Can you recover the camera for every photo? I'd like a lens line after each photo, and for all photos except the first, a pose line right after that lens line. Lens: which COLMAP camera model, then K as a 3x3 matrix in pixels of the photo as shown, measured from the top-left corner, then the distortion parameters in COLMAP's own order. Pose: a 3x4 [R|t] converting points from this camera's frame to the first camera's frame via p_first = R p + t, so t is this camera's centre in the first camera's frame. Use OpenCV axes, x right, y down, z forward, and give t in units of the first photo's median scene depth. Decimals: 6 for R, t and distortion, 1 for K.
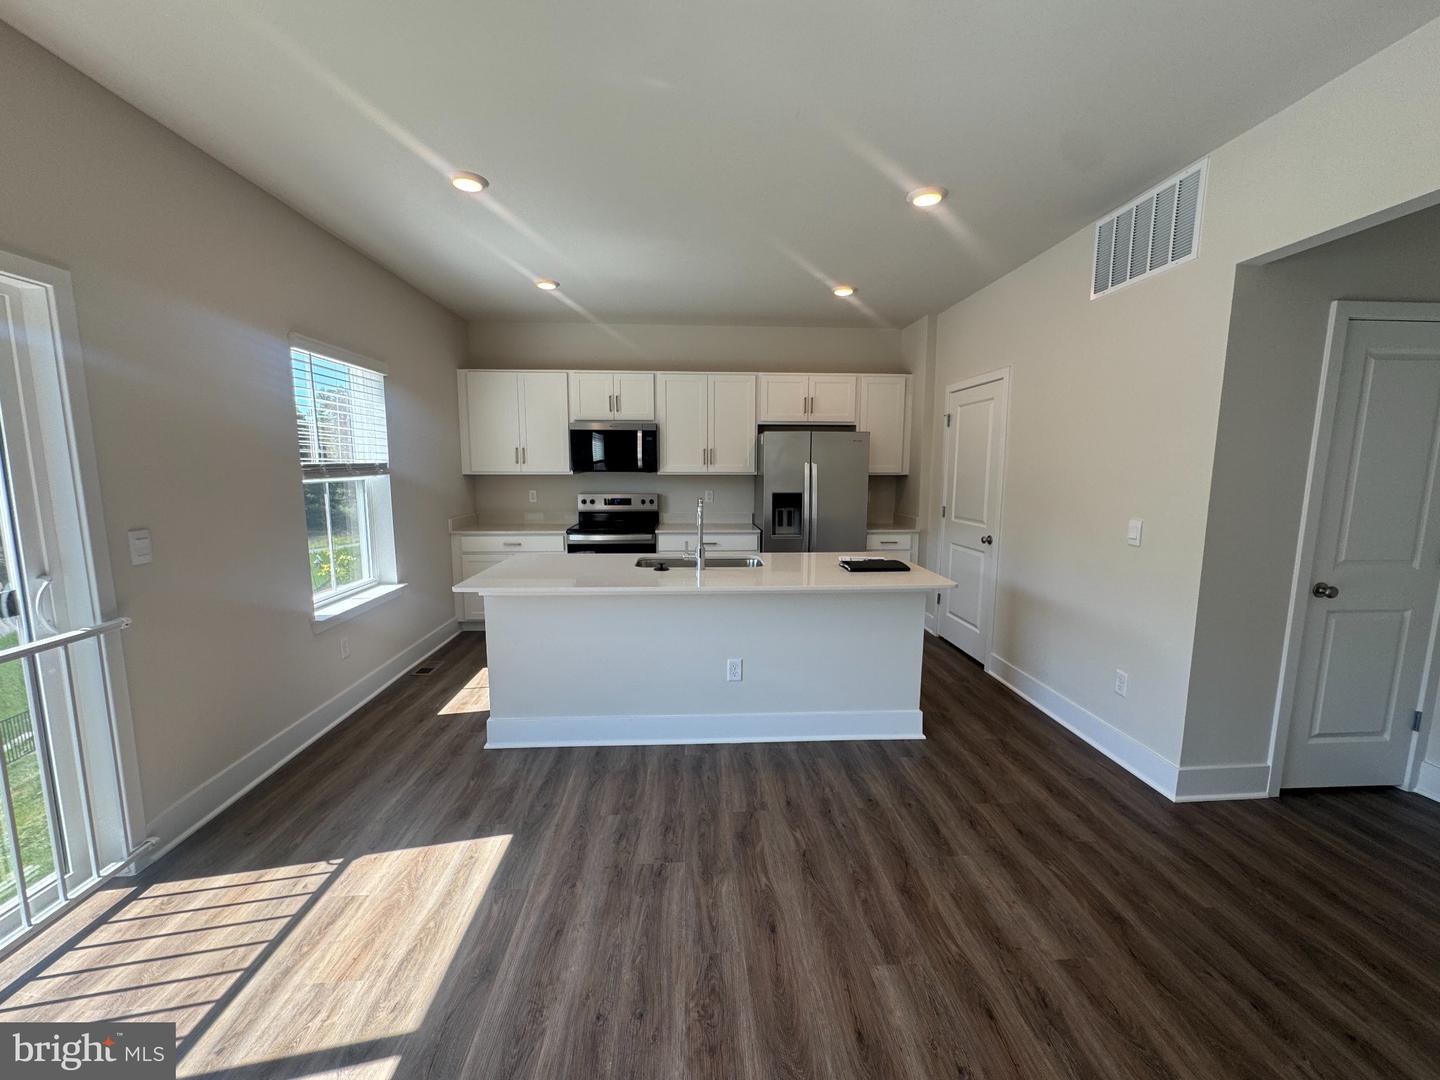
lens RADIAL K [[572.5, 0, 721.2], [0, 572.5, 542.5], [0, 0, 1]] dist [-0.005768, 0.000131]
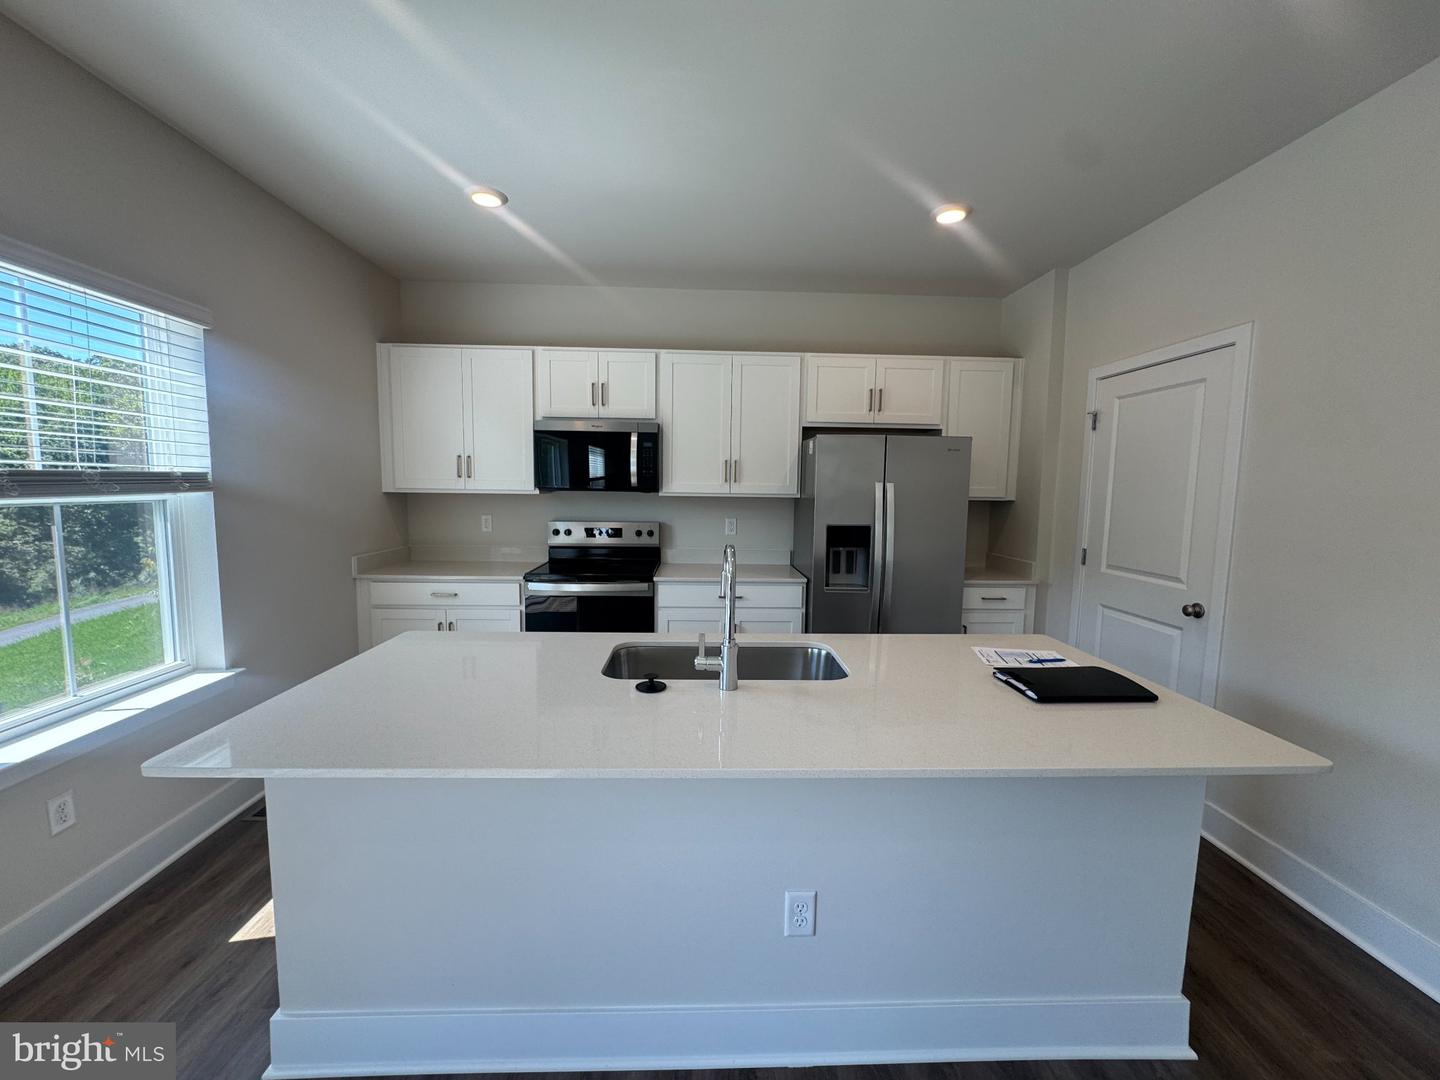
lens RADIAL K [[572.5, 0, 720.3], [0, 572.5, 540.2], [0, 0, 1]] dist [-0.005768, 0.000131]
pose [[0.999711, 0.013994, -0.019568, -0.030609], [-0.014724, 0.999182, -0.037662, -0.055009], [0.019025, 0.037939, 0.999099, 0.426657]]
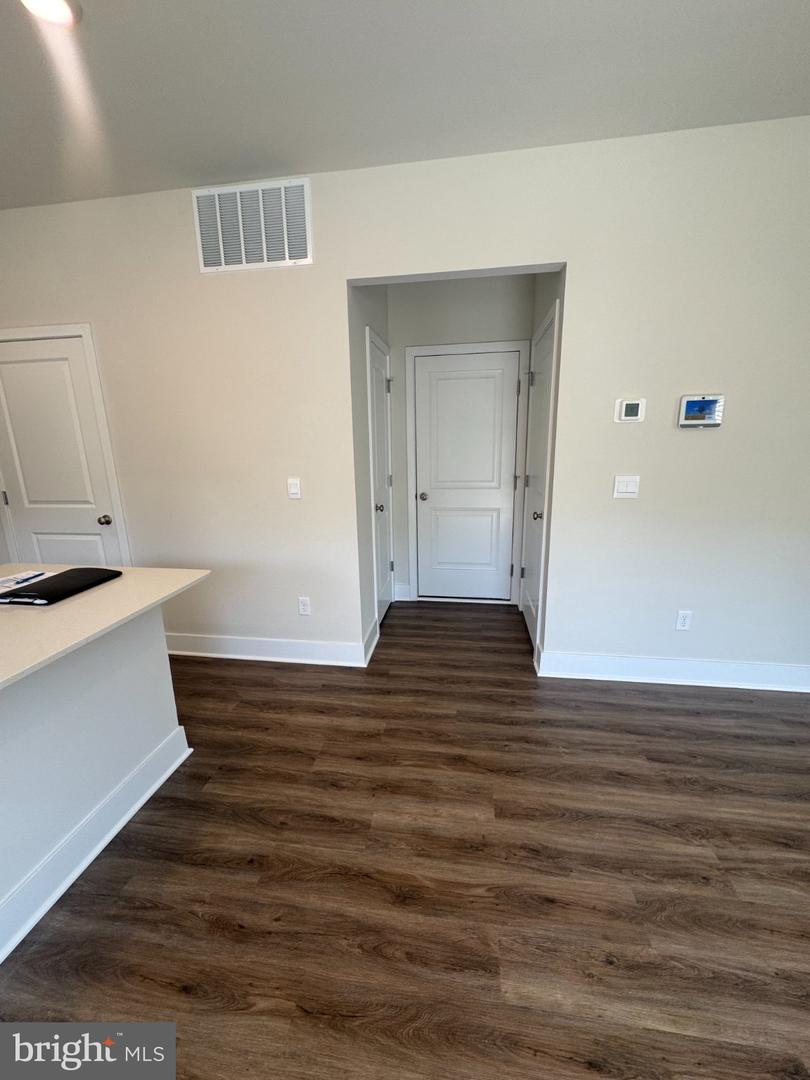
lens RADIAL K [[429.4, 0, 399.2], [0, 429.4, 541.7], [0, 0, 1]] dist [-0.005768, 0.000131]
pose [[0.210148, -0.234975, 0.949012, -0.107353], [0.148028, 0.967145, 0.206685, -0.048547], [-0.966398, 0.097046, 0.238026, 0.427680]]
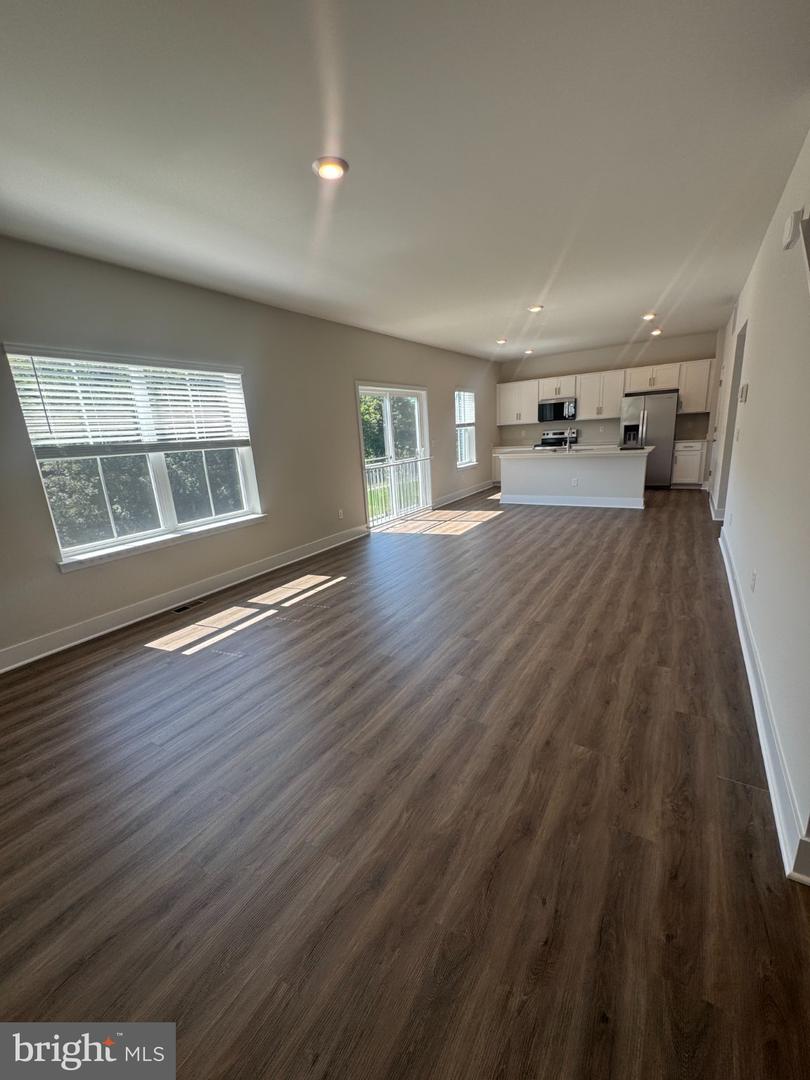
lens RADIAL K [[429.4, 0, 405.8], [0, 429.4, 538.1], [0, 0, 1]] dist [-0.005768, 0.000131]
pose [[0.808212, 0.090232, -0.581937, 0.550080], [-0.013144, 0.990709, 0.135360, 0.180413], [0.588745, -0.101750, 0.801889, -1.201682]]
